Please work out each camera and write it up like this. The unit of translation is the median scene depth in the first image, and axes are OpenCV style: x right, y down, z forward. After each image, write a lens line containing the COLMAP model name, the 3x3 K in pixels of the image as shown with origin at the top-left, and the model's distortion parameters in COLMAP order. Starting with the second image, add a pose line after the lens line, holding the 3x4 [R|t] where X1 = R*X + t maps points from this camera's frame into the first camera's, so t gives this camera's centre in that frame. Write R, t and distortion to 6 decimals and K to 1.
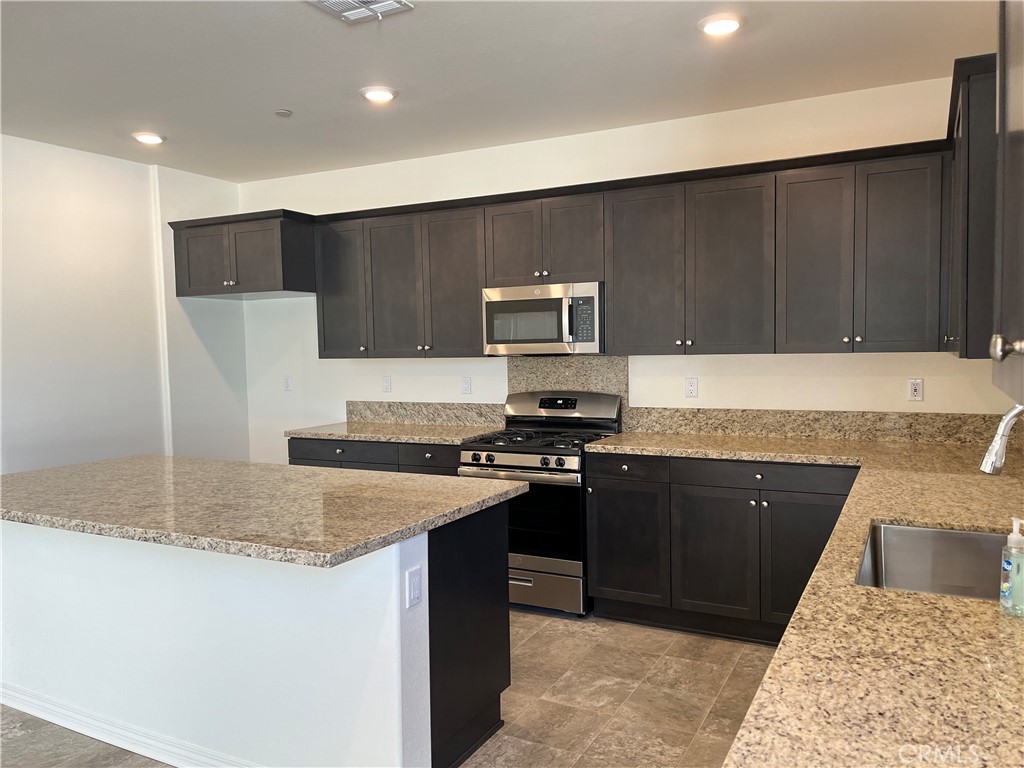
lens RADIAL K [[773.6, 0, 511.9], [0, 773.6, 385.9], [0, 0, 1]] dist [0.044855, -0.052873]
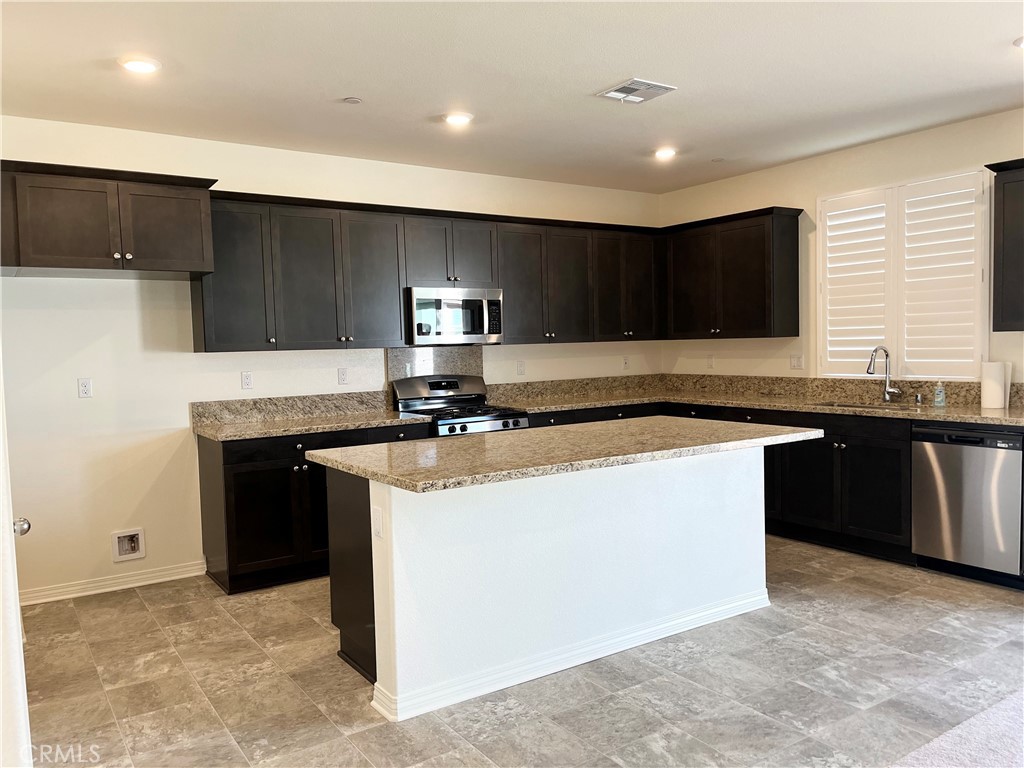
lens RADIAL K [[773.6, 0, 511.8], [0, 773.6, 384.3], [0, 0, 1]] dist [0.044855, -0.052873]
pose [[0.470611, -0.038589, 0.881496, -0.954076], [0.066051, 0.997781, 0.008417, 0.017532], [-0.879865, 0.054263, 0.472116, 0.319367]]
